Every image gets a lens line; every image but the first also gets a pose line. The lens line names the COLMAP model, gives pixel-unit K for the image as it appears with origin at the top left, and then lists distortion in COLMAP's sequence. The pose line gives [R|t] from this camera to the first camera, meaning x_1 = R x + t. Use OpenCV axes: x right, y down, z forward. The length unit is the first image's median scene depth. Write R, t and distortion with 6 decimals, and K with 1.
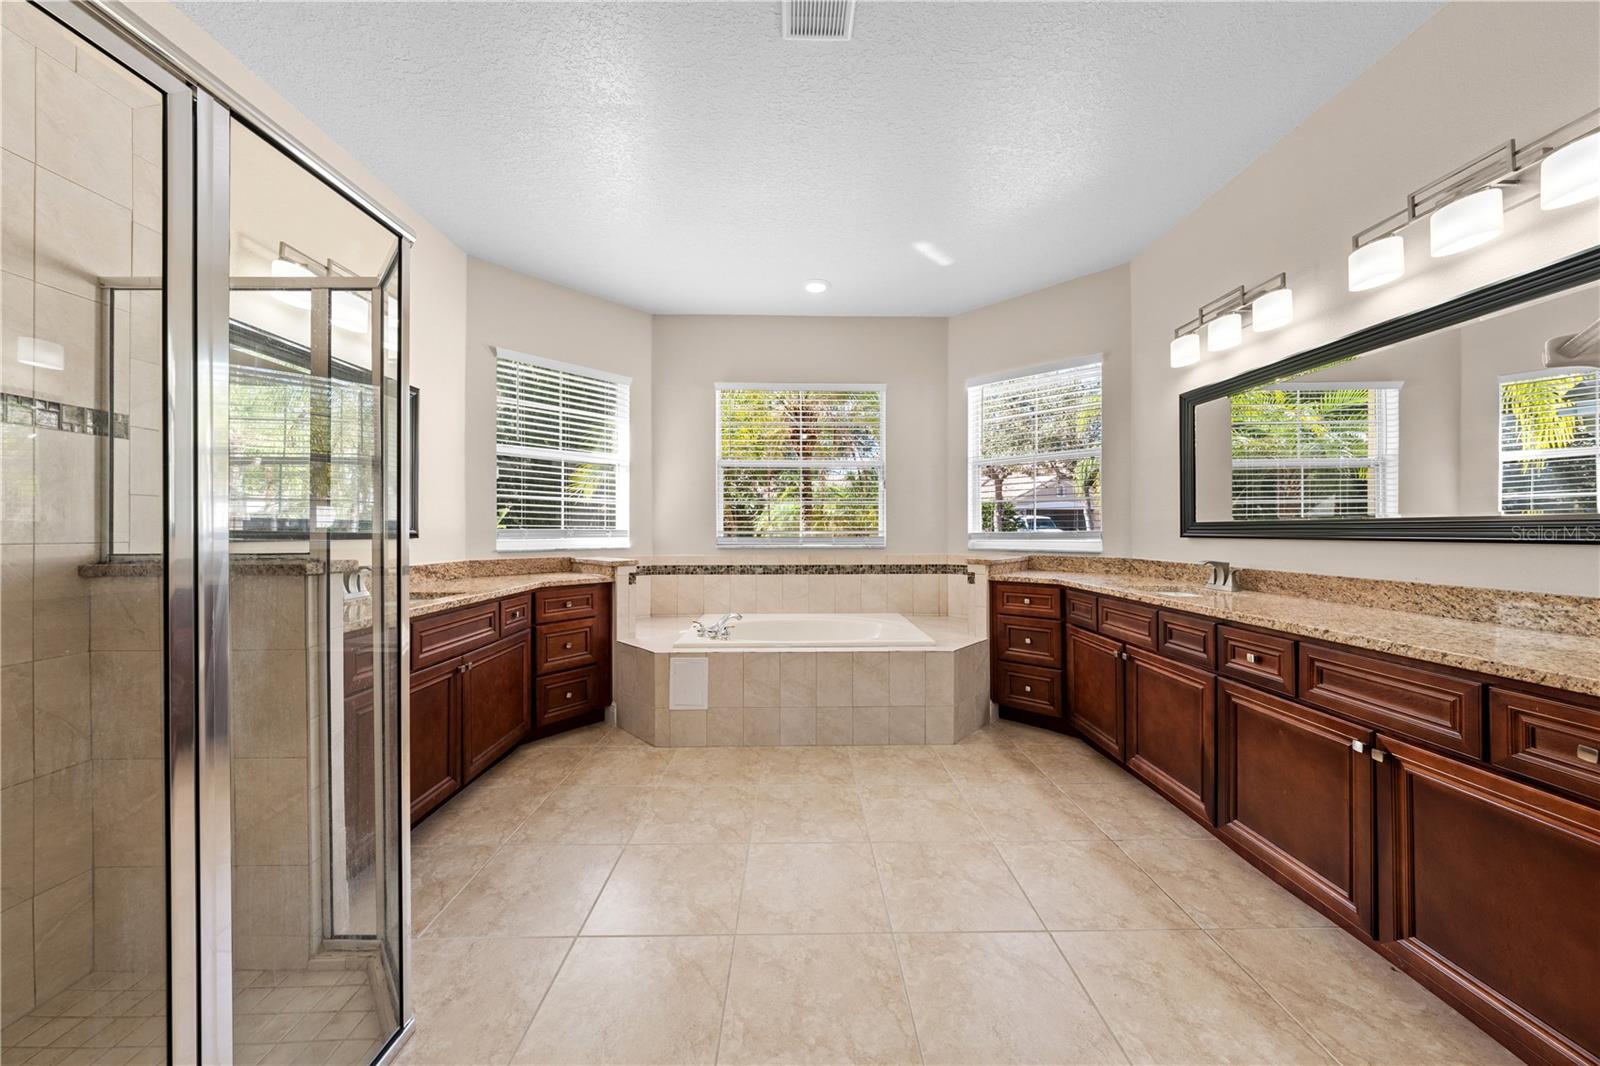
lens RADIAL K [[539.7, 0, 804.3], [0, 539.7, 531.5], [0, 0, 1]] dist [-0.004047, 0.000385]
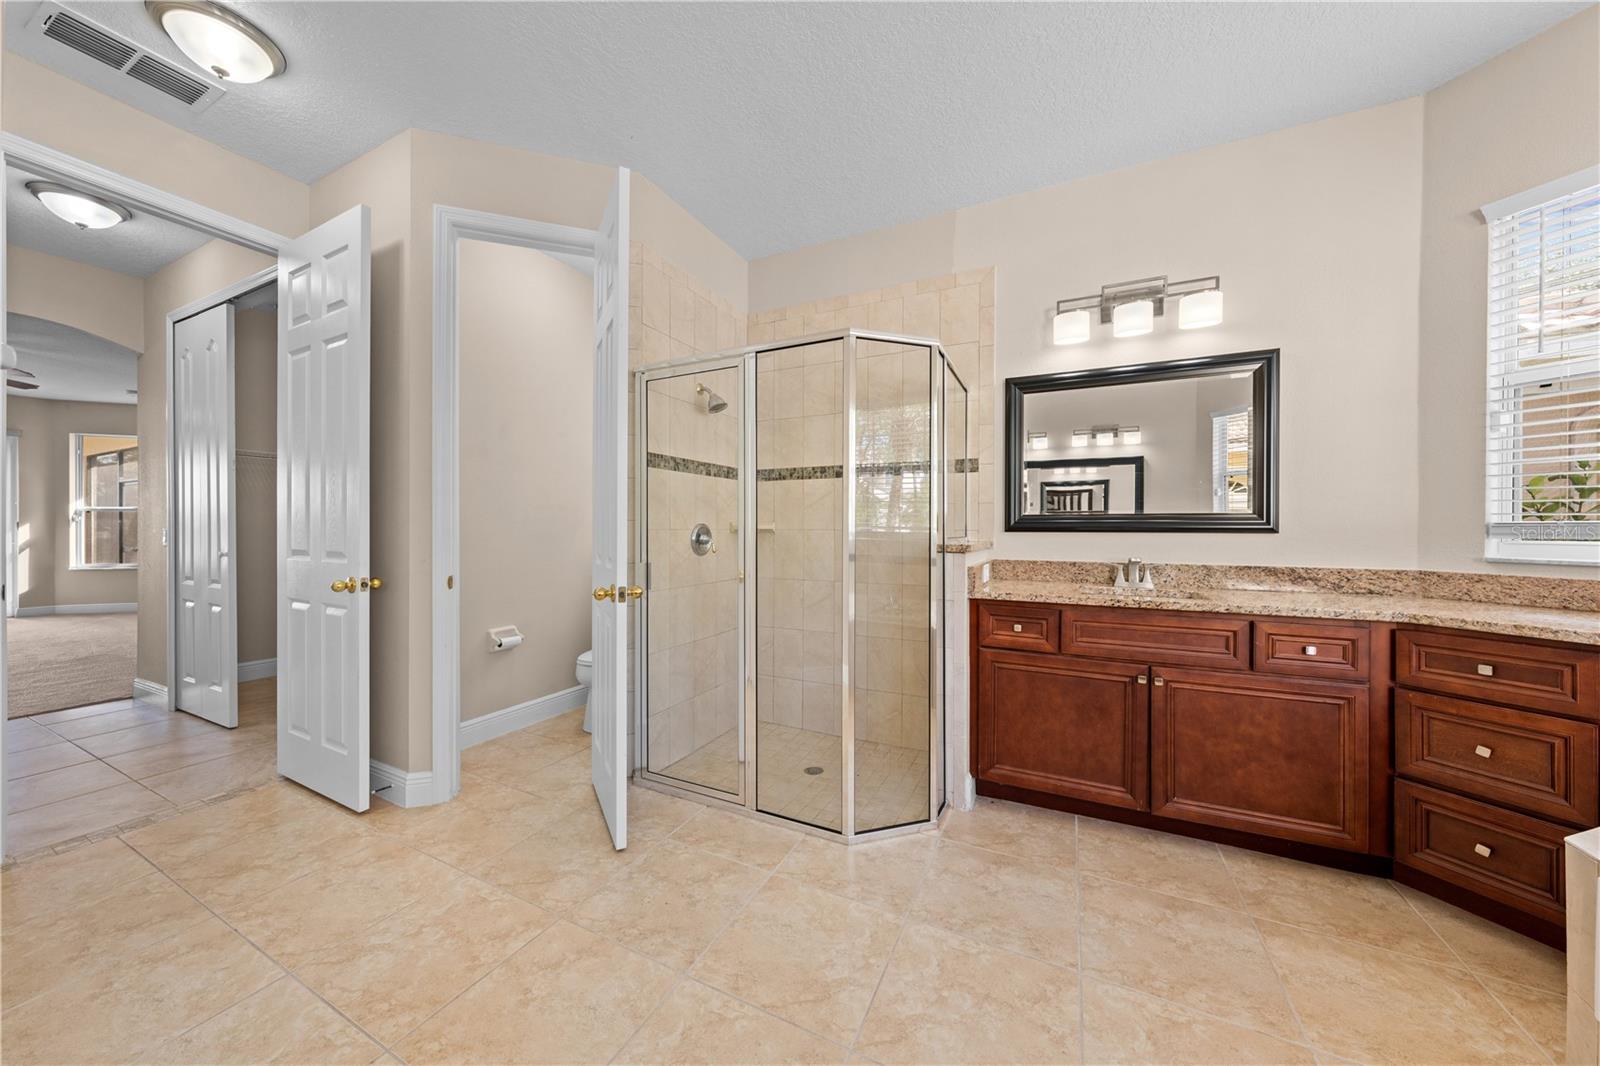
lens RADIAL K [[539.7, 0, 800.2], [0, 539.7, 527.2], [0, 0, 1]] dist [-0.004047, 0.000385]
pose [[-0.455636, 0.002927, -0.890161, 0.362118], [-0.005836, 0.999963, 0.006275, 0.002912], [0.890147, 0.008054, -0.455603, 0.797762]]
